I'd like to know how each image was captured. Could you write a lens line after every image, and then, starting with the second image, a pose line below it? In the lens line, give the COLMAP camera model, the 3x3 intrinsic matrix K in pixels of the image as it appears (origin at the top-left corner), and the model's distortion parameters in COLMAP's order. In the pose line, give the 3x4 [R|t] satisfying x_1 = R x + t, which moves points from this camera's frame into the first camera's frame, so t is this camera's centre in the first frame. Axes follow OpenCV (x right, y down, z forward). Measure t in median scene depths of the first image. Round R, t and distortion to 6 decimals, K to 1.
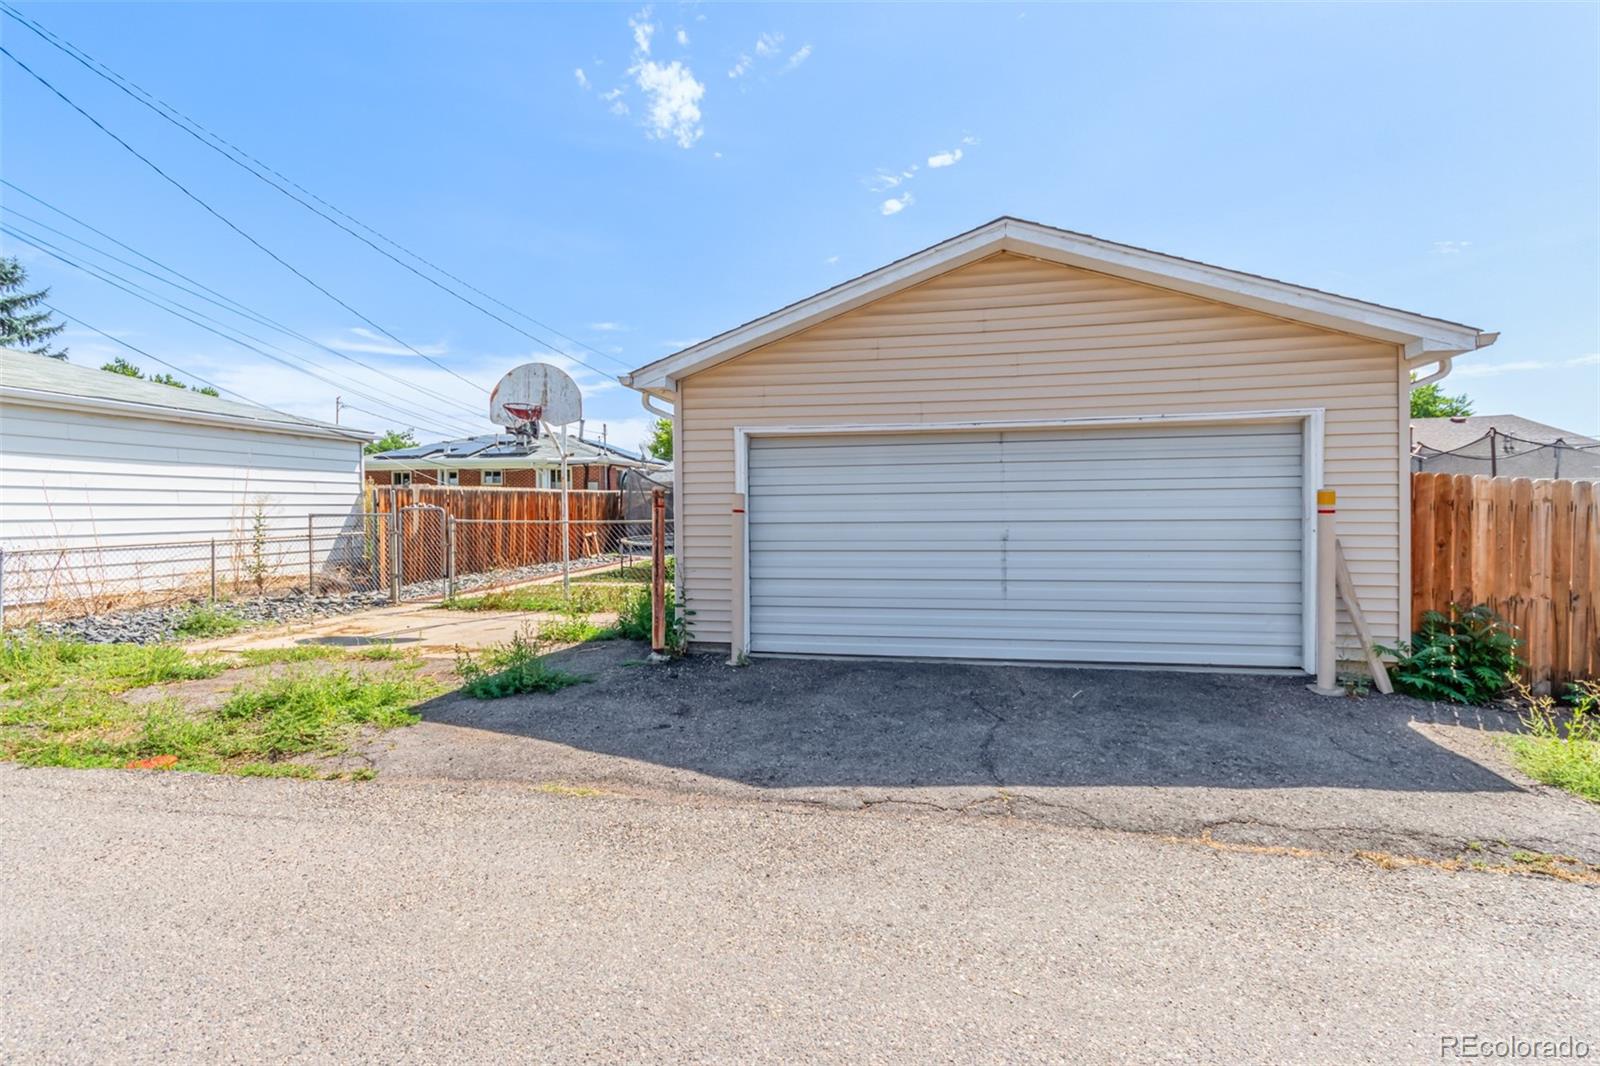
lens RADIAL K [[746.5, 0, 792.5], [0, 746.5, 509.0], [0, 0, 1]] dist [0.008221, -0.000170]
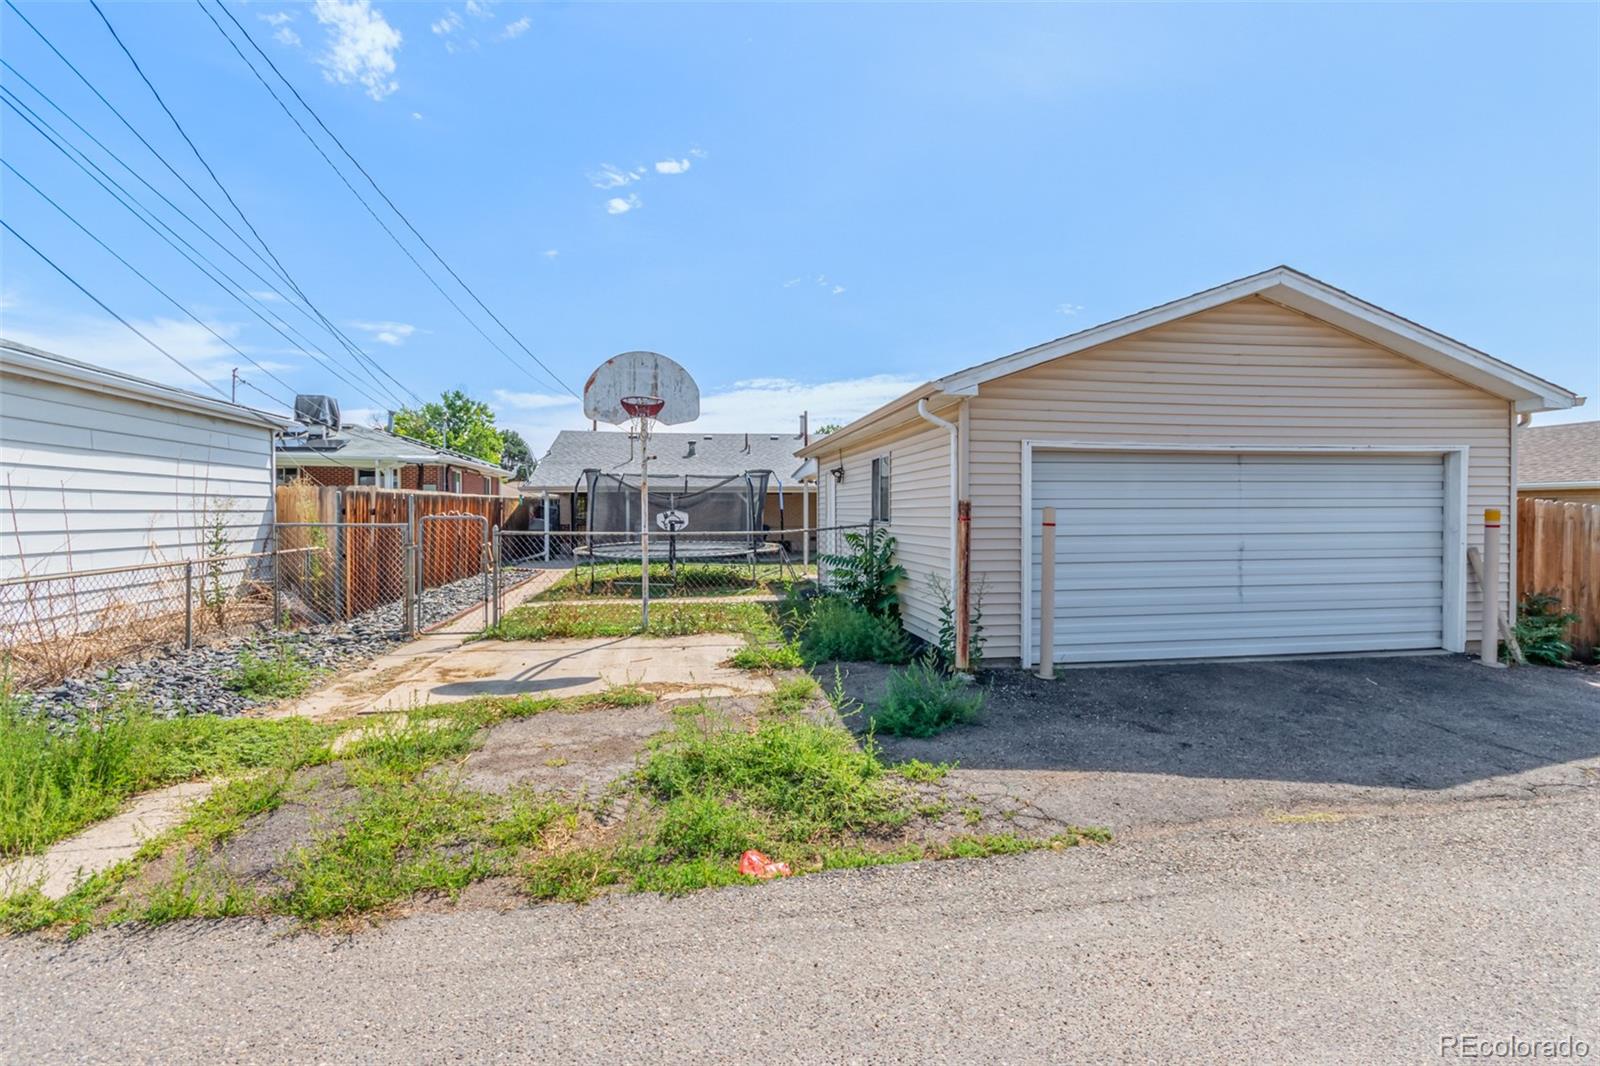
lens RADIAL K [[746.5, 0, 788.3], [0, 746.5, 520.4], [0, 0, 1]] dist [0.008221, -0.000170]
pose [[0.929896, 0.001490, 0.367819, -0.765192], [-0.004241, 0.999969, 0.006672, -0.008768], [-0.367798, -0.007765, 0.929873, 0.202450]]
